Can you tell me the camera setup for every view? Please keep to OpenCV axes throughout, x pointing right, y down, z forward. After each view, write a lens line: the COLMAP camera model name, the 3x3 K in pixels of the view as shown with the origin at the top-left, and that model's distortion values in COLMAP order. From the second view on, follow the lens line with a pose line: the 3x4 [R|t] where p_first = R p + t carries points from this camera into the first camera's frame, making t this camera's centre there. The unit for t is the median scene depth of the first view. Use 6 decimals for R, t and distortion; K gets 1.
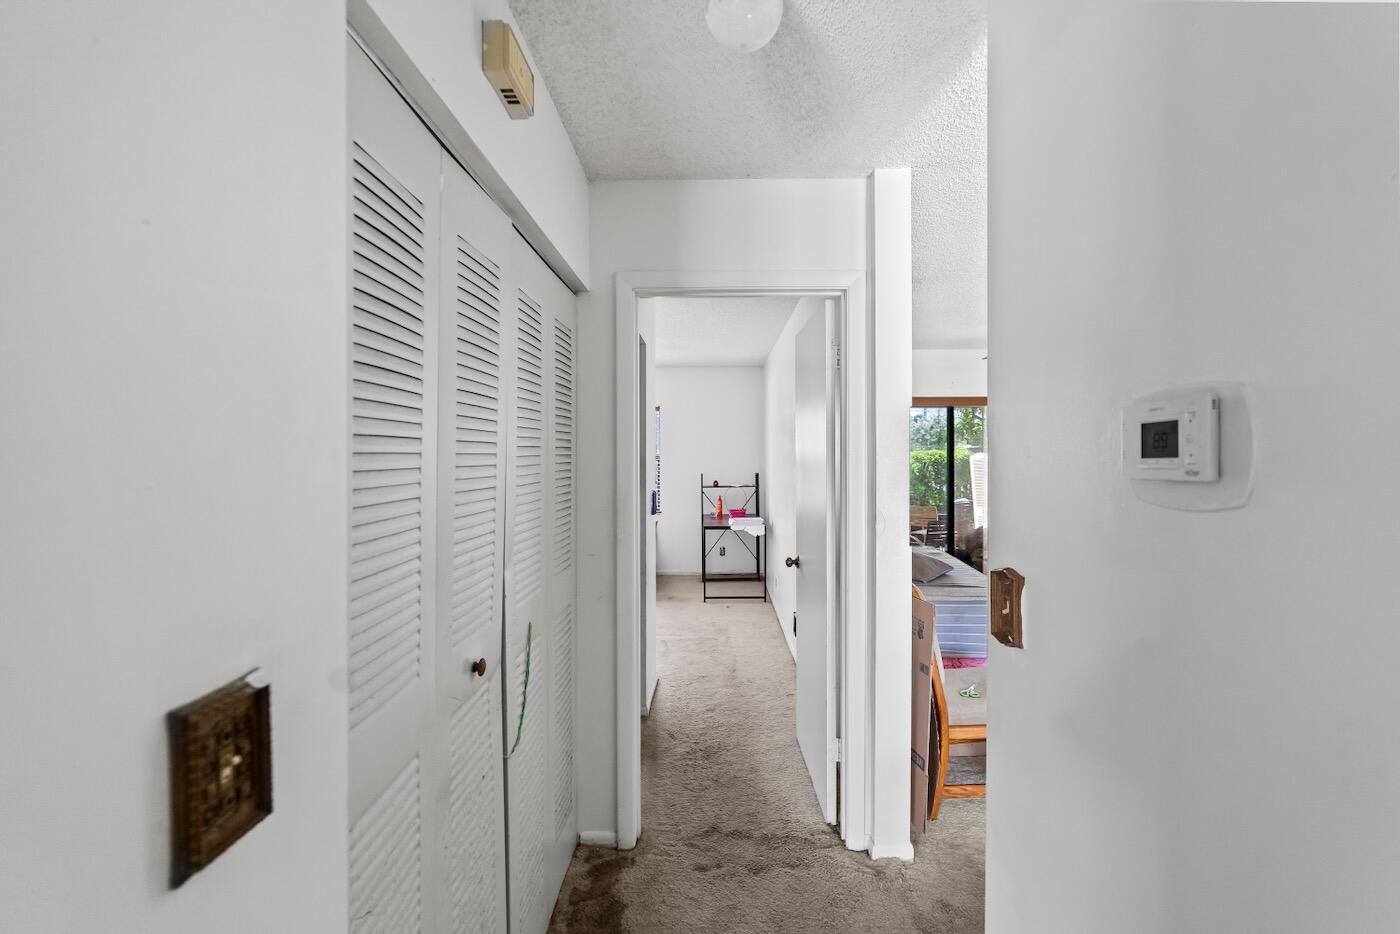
lens RADIAL K [[628.2, 0, 699.3], [0, 628.2, 464.5], [0, 0, 1]] dist [-0.008078, 0.001247]
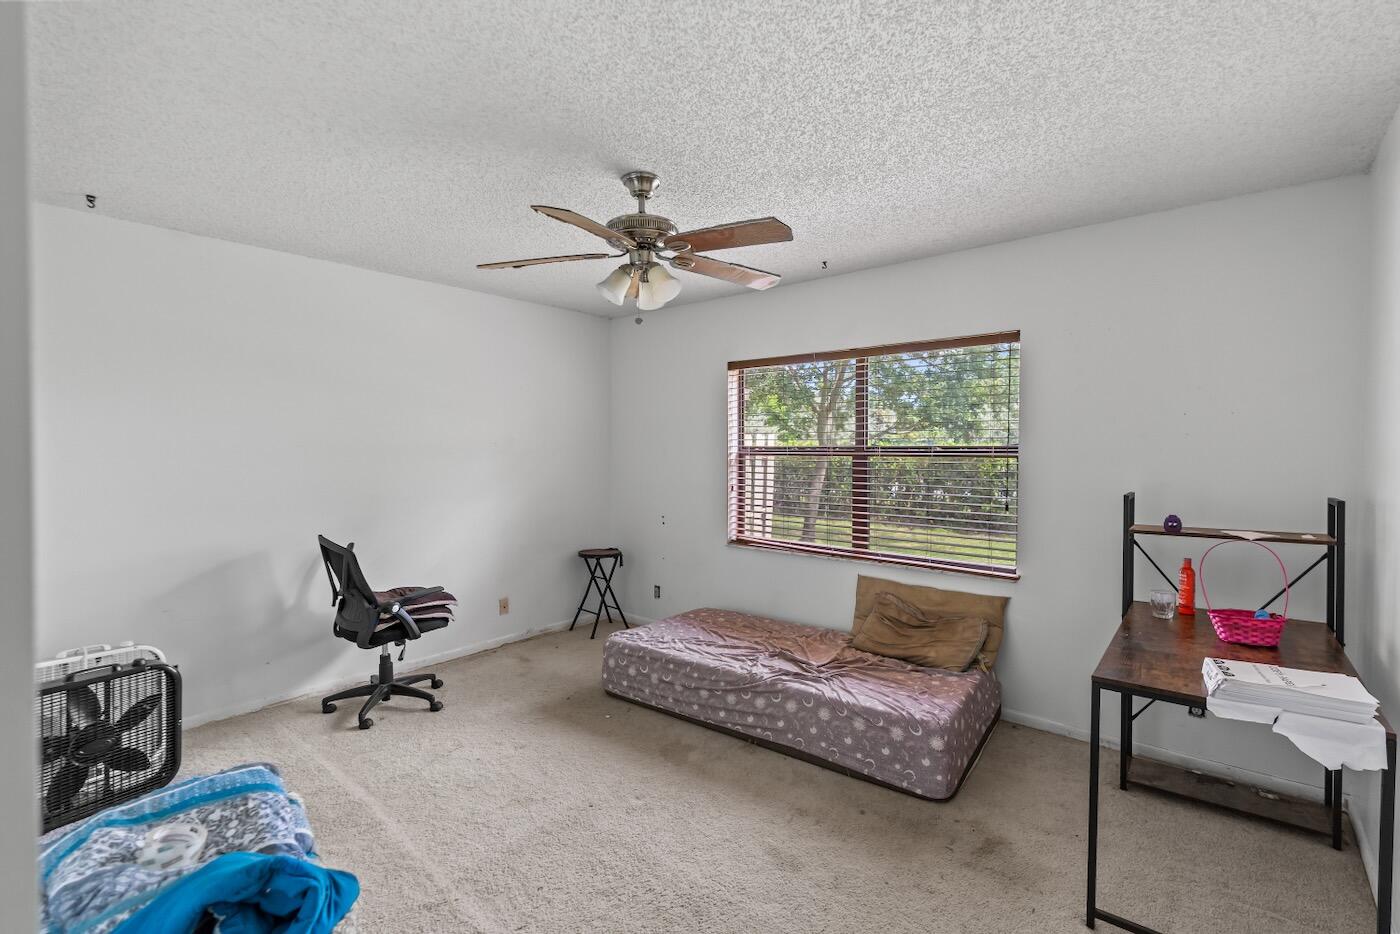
lens RADIAL K [[643.6, 0, 695.9], [0, 643.6, 458.5], [0, 0, 1]] dist [-0.003513, -0.000007]
pose [[0.779252, 0.017738, -0.626460, 0.042828], [-0.017220, 0.999828, 0.006890, -0.004277], [0.626474, 0.005418, 0.779423, 0.545903]]
